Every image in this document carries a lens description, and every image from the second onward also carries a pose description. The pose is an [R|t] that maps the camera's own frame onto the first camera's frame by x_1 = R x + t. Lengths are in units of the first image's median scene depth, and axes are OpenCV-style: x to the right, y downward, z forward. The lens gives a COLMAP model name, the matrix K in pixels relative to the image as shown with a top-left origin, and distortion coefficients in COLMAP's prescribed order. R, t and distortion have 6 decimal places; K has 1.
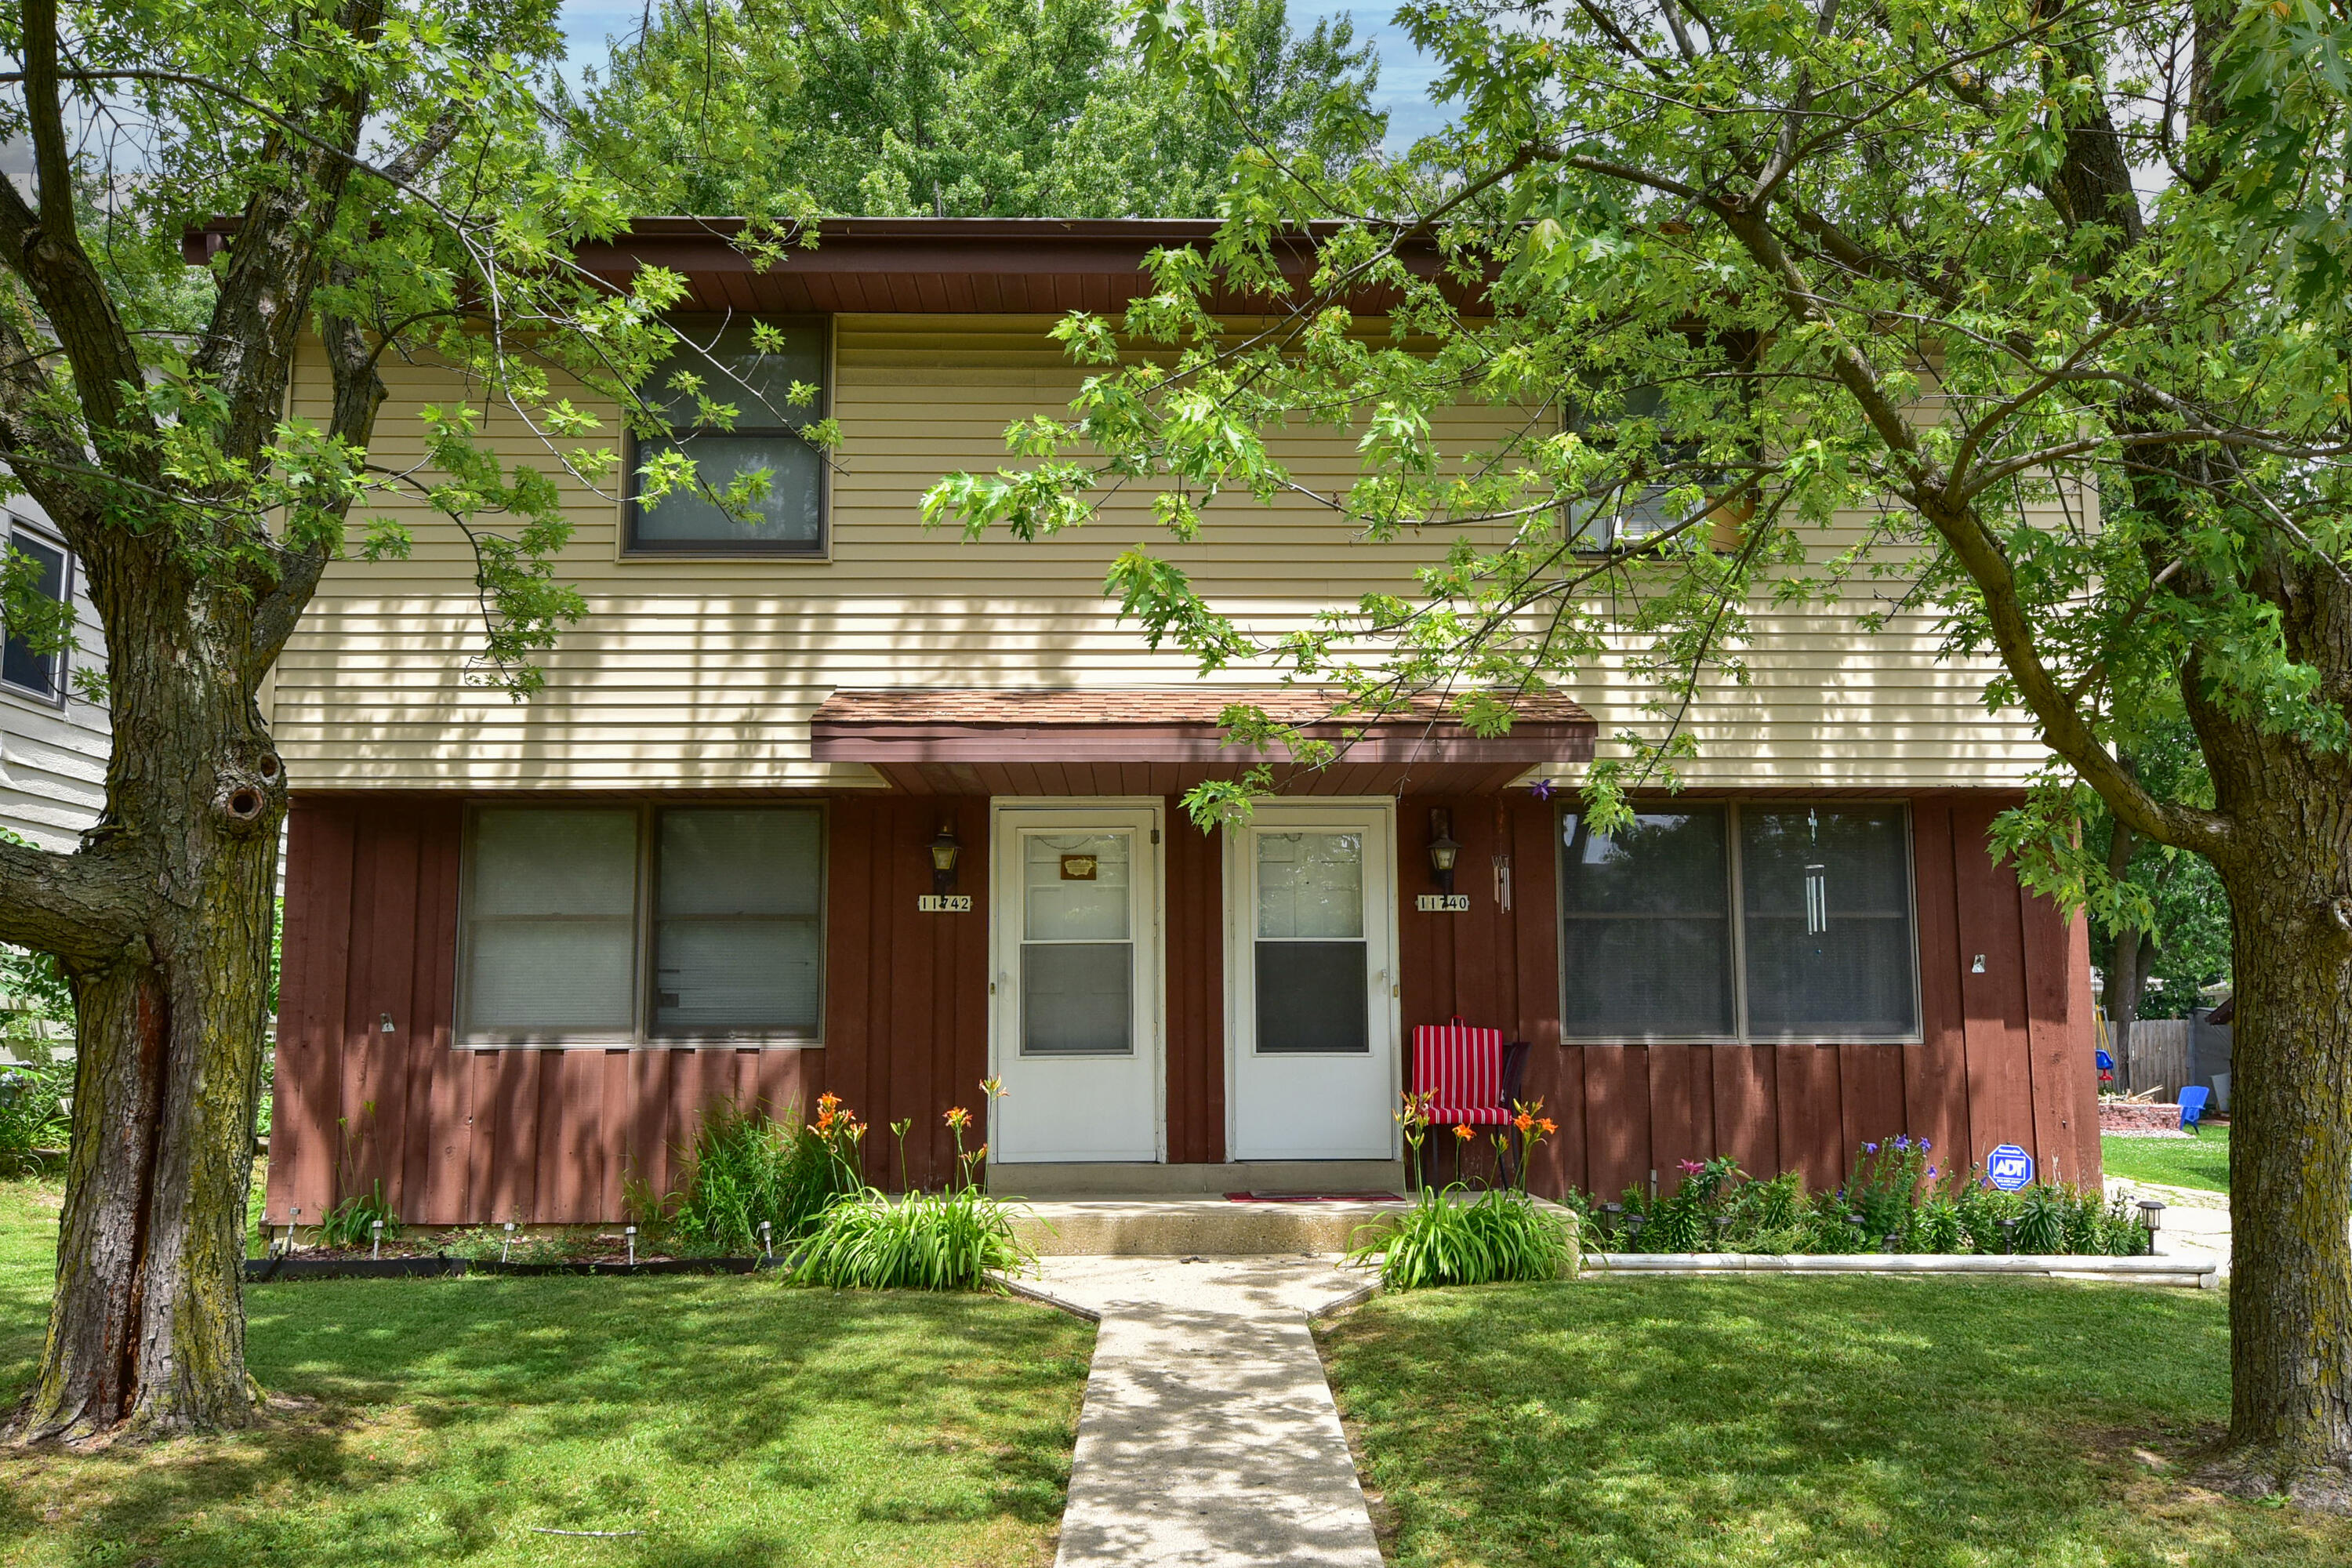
lens RADIAL K [[1988.1, 0, 1177.9], [0, 1988.1, 792.6], [0, 0, 1]] dist [0.007256, 0.008454]
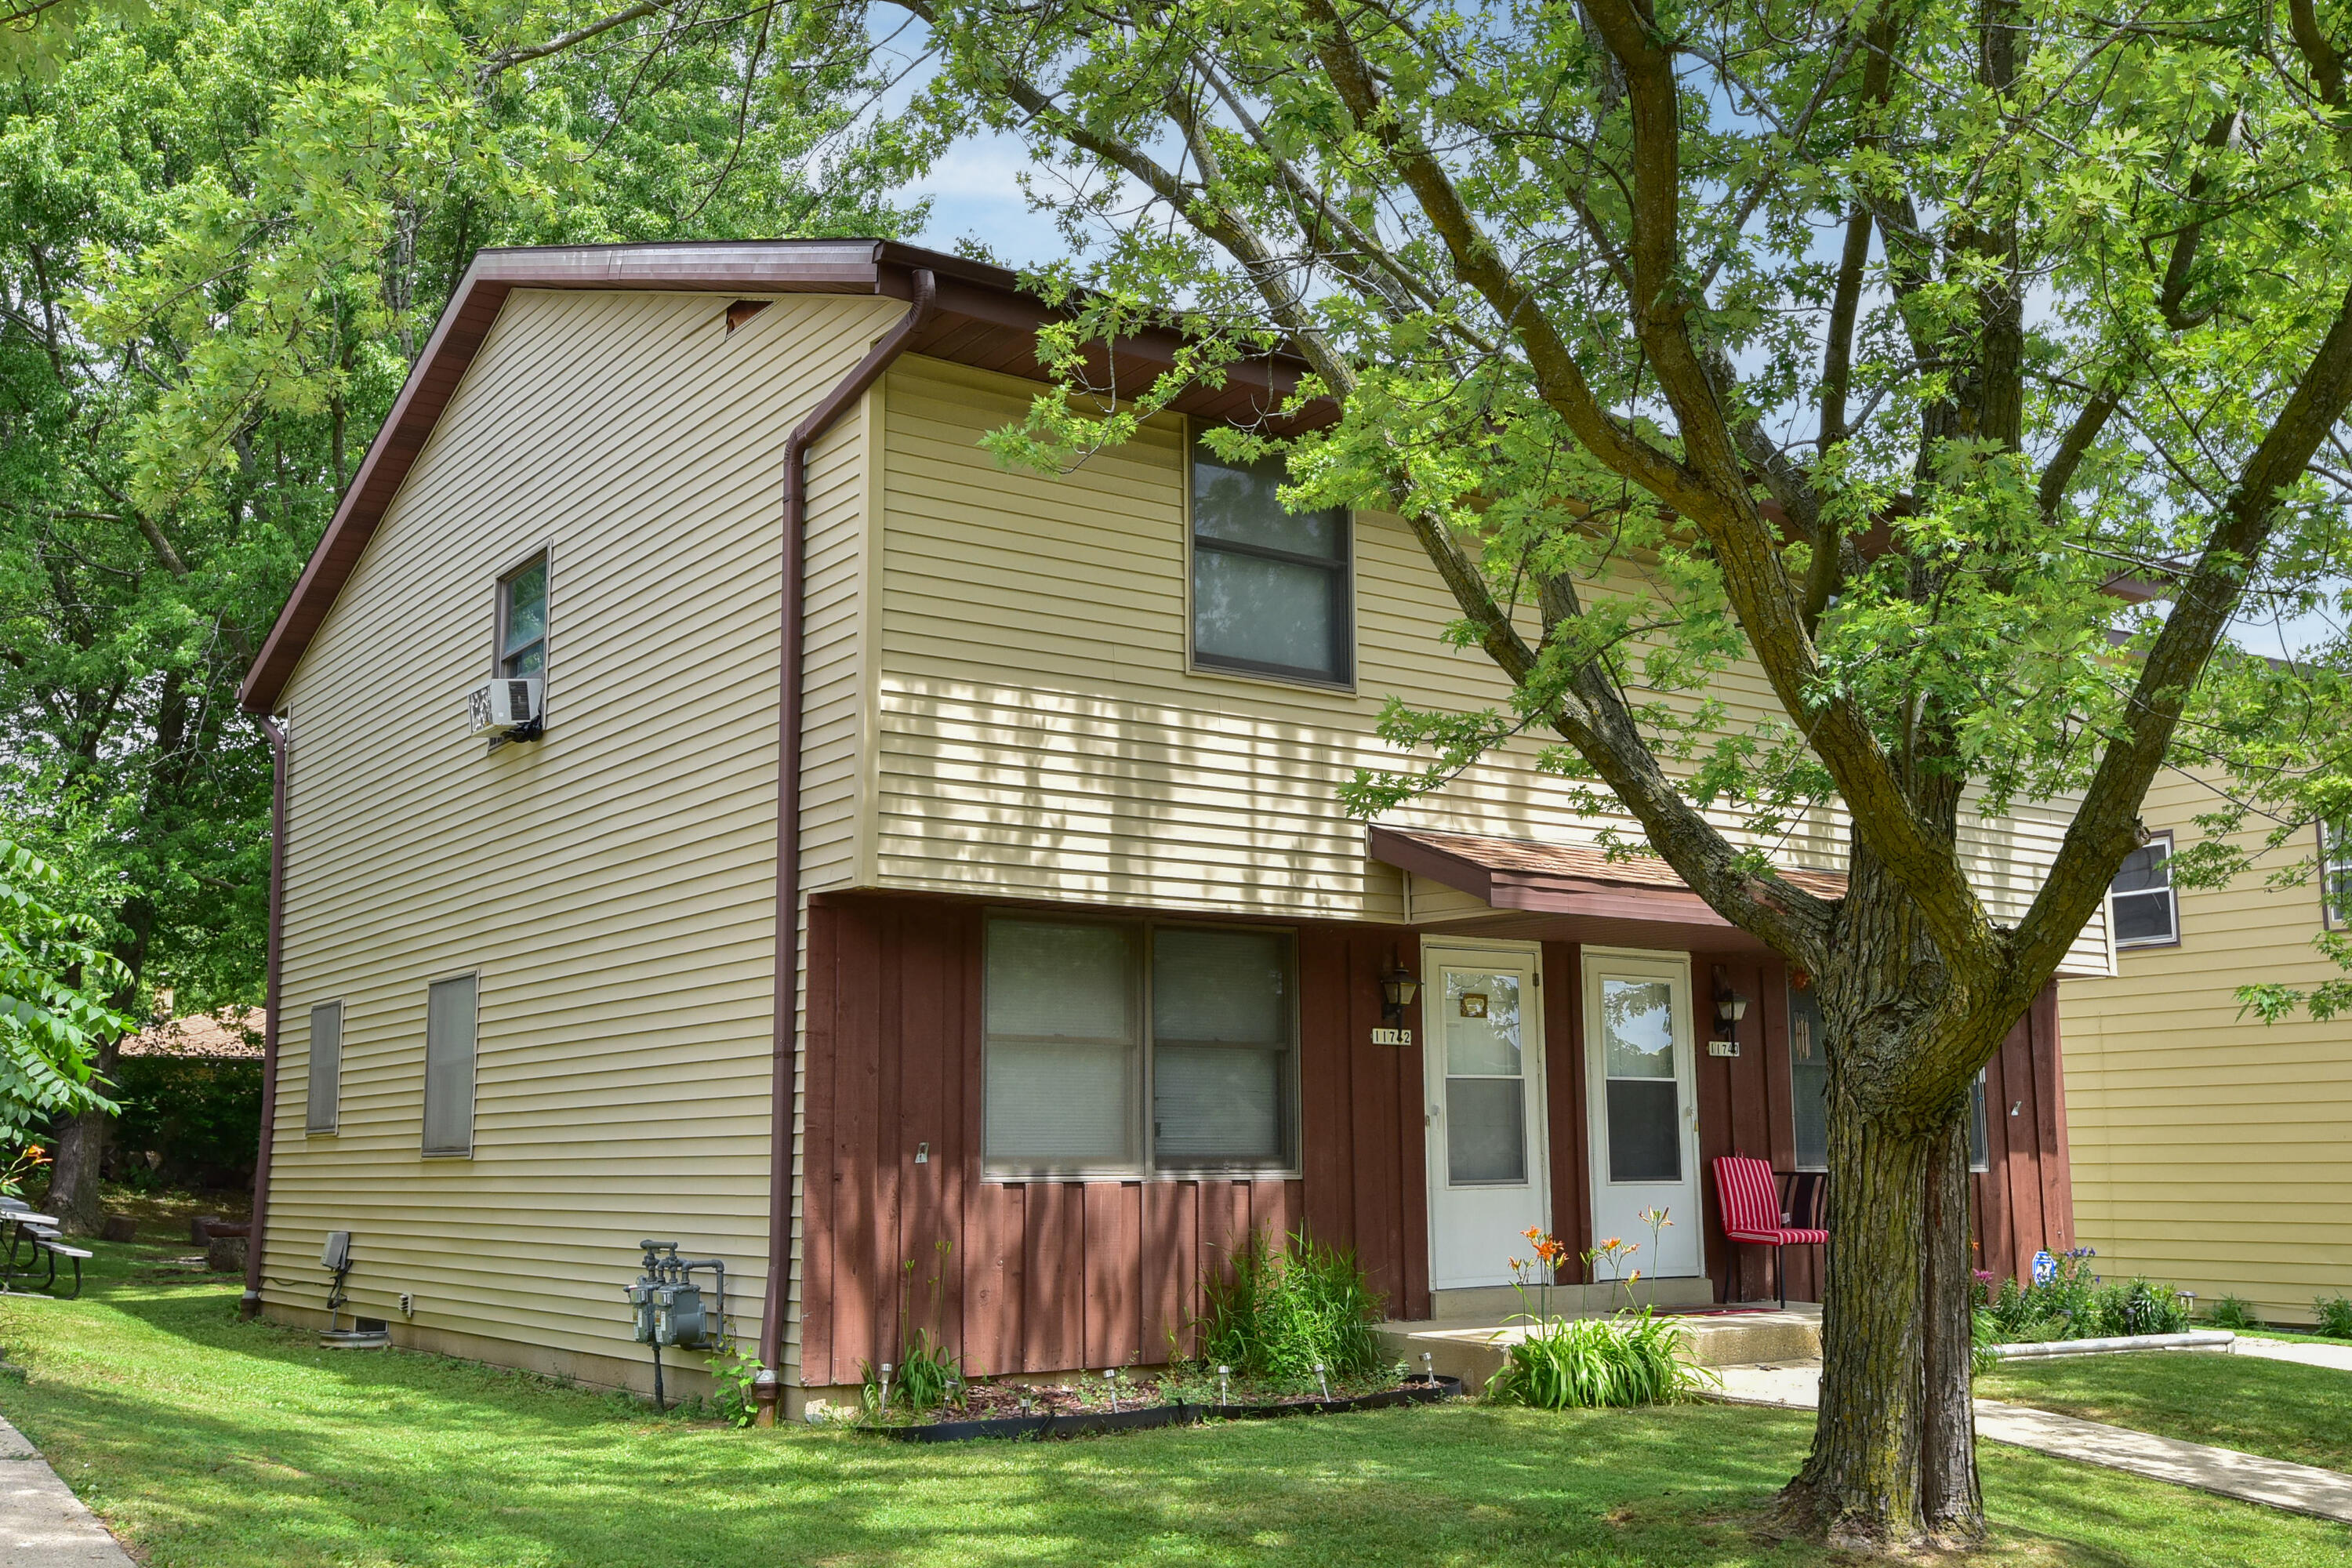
lens RADIAL K [[2308.0, 0, 1175.8], [0, 2308.0, 781.9], [0, 0, 1]] dist [0.007881, 0.000000]
pose [[0.829622, 0.090120, 0.551004, -0.892433], [-0.071994, 0.995916, -0.054489, -0.002398], [-0.553664, 0.005536, 0.832722, 0.071865]]
